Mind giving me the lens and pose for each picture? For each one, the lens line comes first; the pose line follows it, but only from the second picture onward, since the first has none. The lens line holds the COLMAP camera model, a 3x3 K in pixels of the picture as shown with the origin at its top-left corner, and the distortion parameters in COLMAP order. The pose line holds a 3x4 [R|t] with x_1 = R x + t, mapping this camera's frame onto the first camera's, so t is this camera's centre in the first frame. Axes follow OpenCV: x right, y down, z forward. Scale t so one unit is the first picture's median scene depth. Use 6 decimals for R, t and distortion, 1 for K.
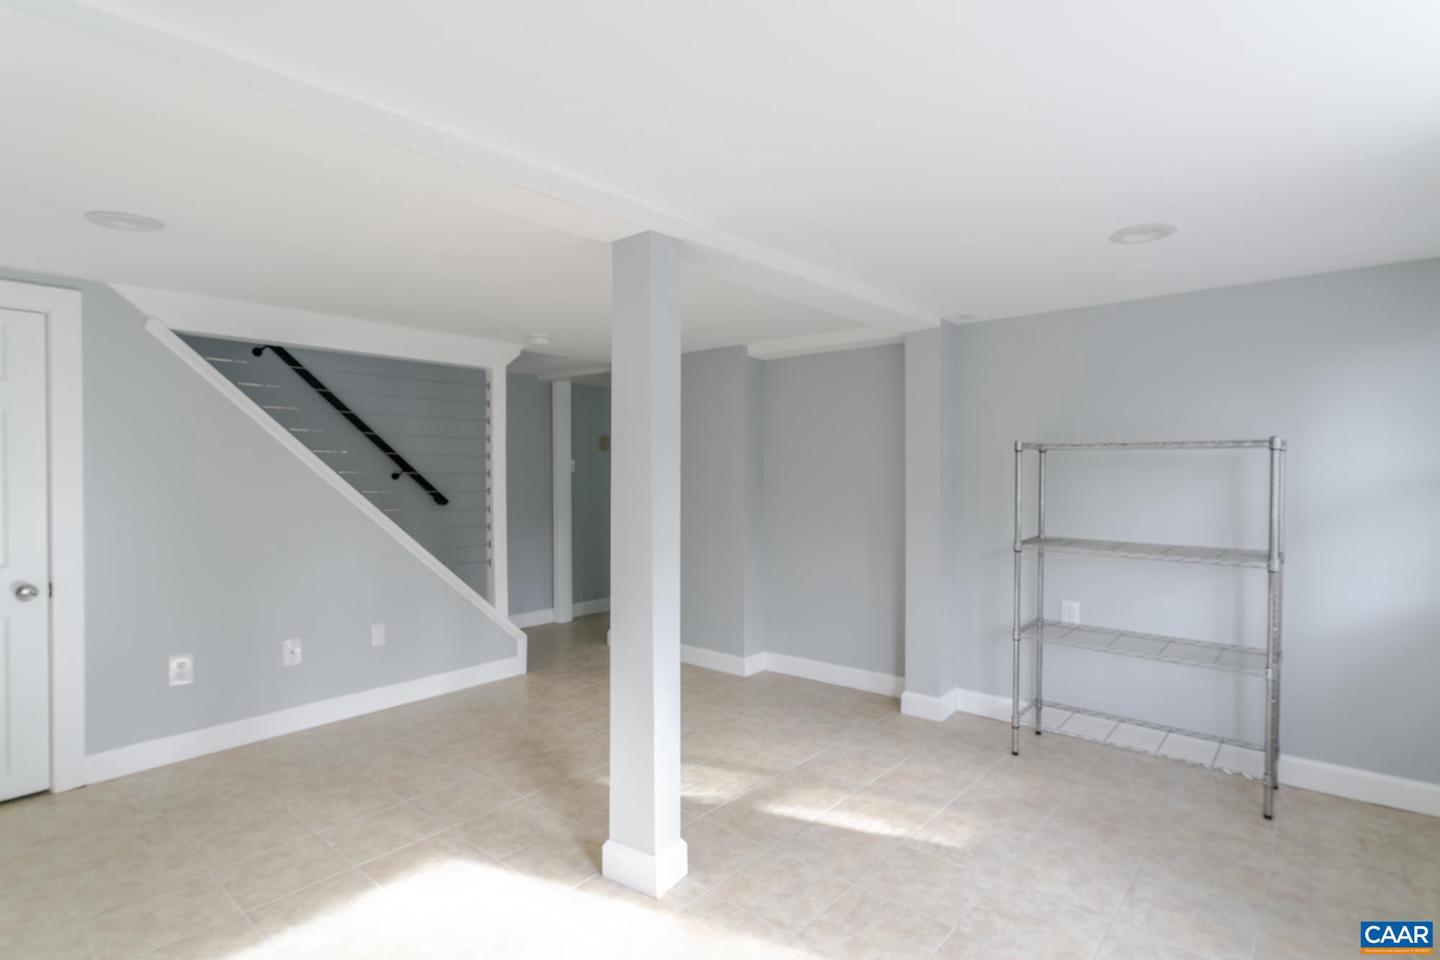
lens RADIAL K [[727.8, 0, 717.7], [0, 727.8, 489.4], [0, 0, 1]] dist [-0.018615, -0.000446]
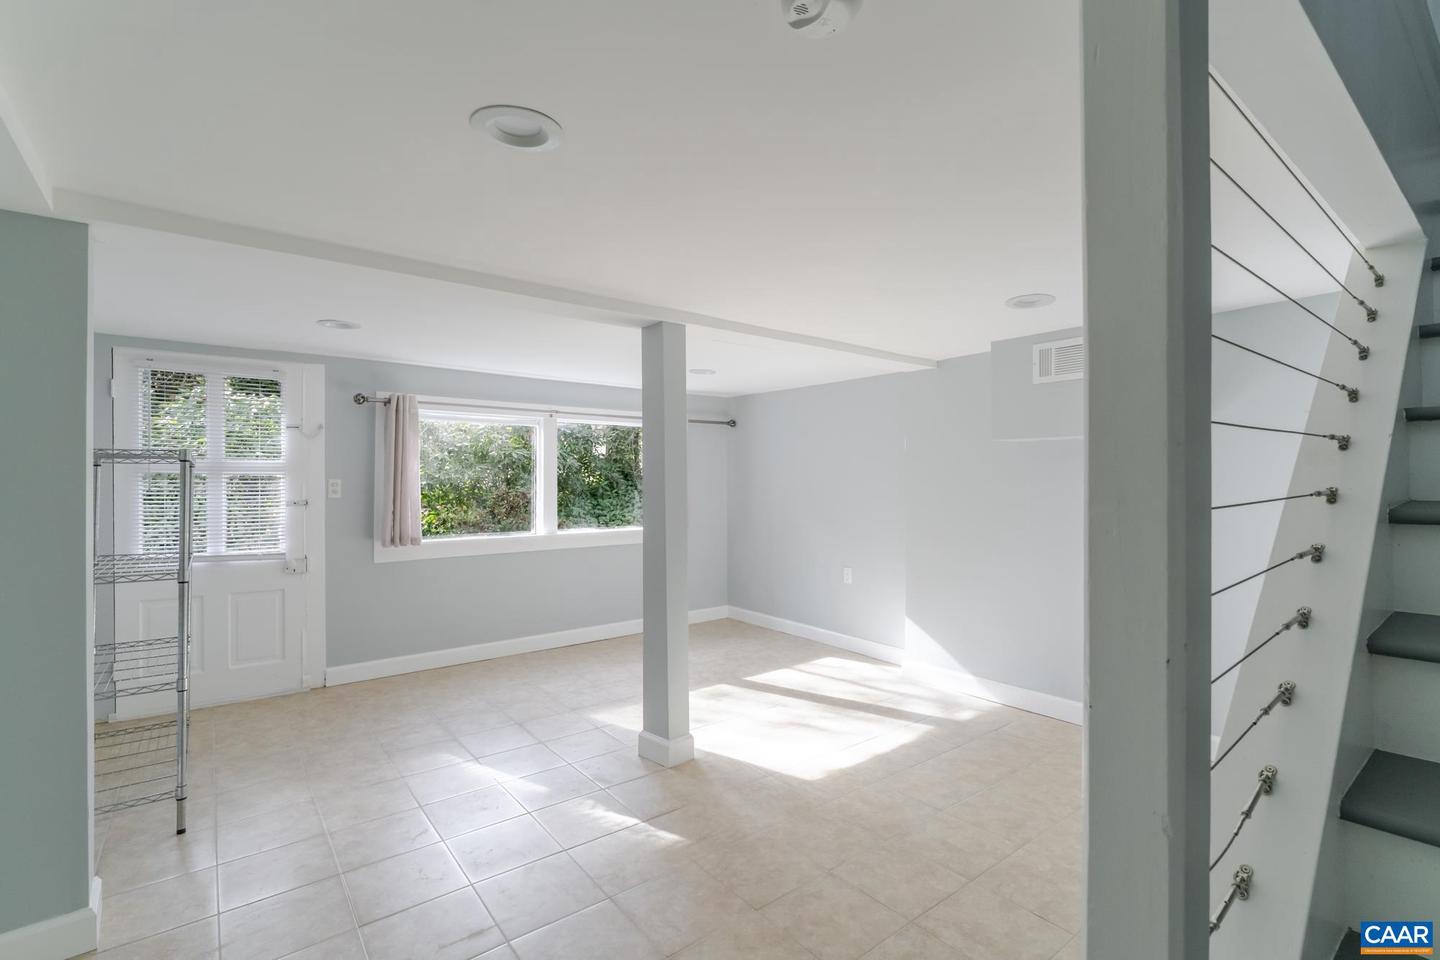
lens RADIAL K [[644.7, 0, 720.0], [0, 644.7, 480.0], [0, 0, 1]] dist [-0.001891, -0.000204]
pose [[-0.980836, 0.000063, 0.194836, -0.364710], [0.005356, 0.999631, 0.026637, -0.052448], [-0.194763, 0.027170, -0.980474, 1.769268]]
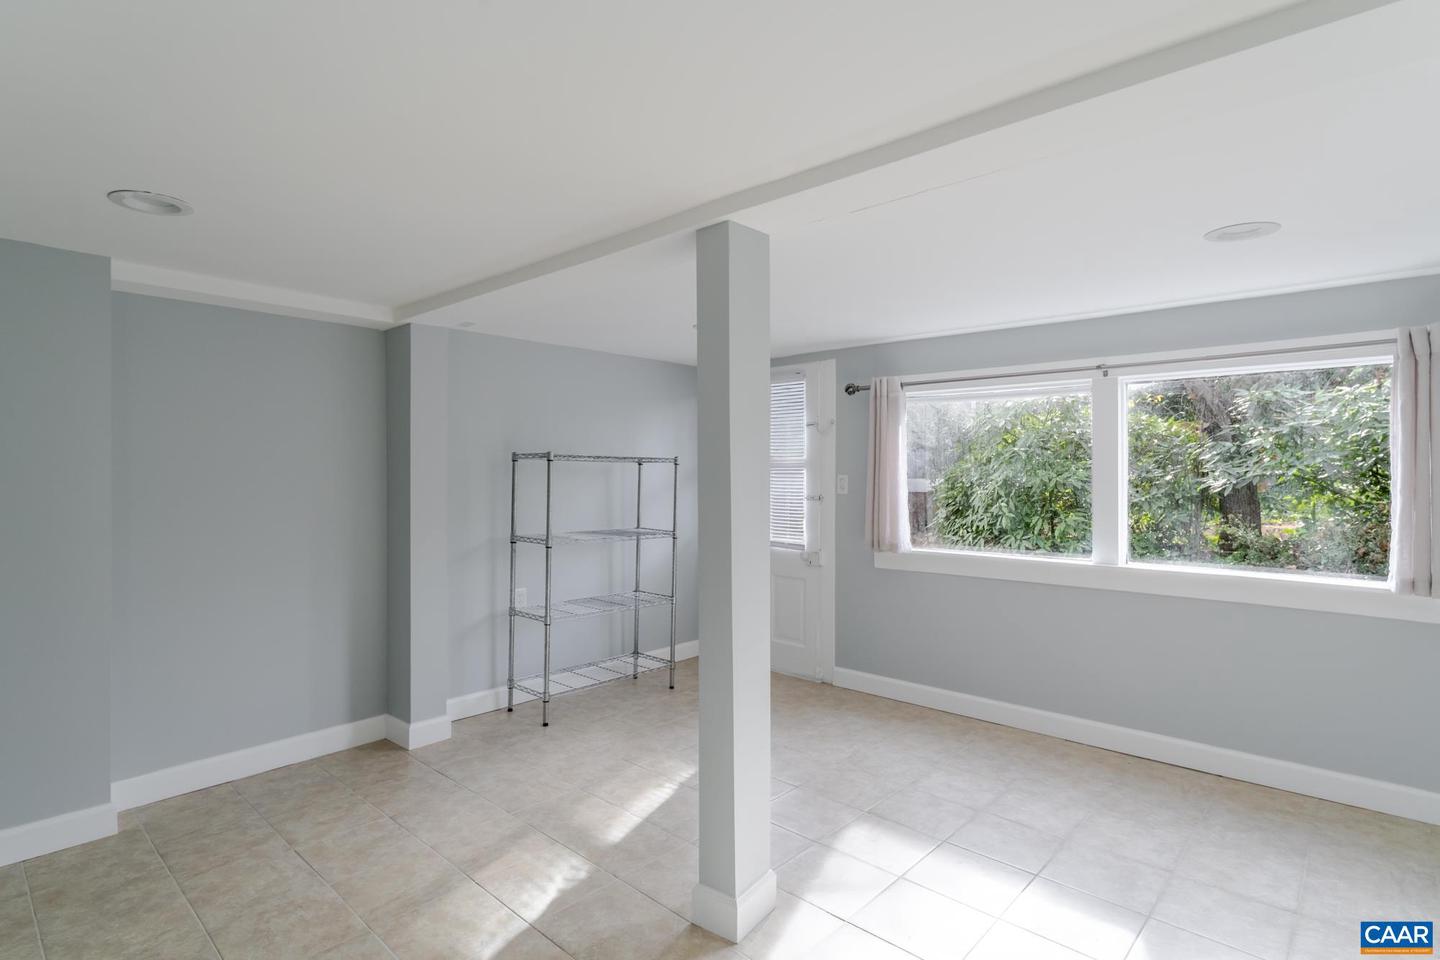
lens RADIAL K [[728.0, 0, 720.0], [0, 728.0, 480.0], [0, 0, 1]] dist [-0.000743, -0.000328]
pose [[0.019642, -0.011340, 0.999743, -0.814655], [0.019150, 0.999757, 0.010963, -0.032026], [-0.999624, 0.018930, 0.019855, 0.776916]]
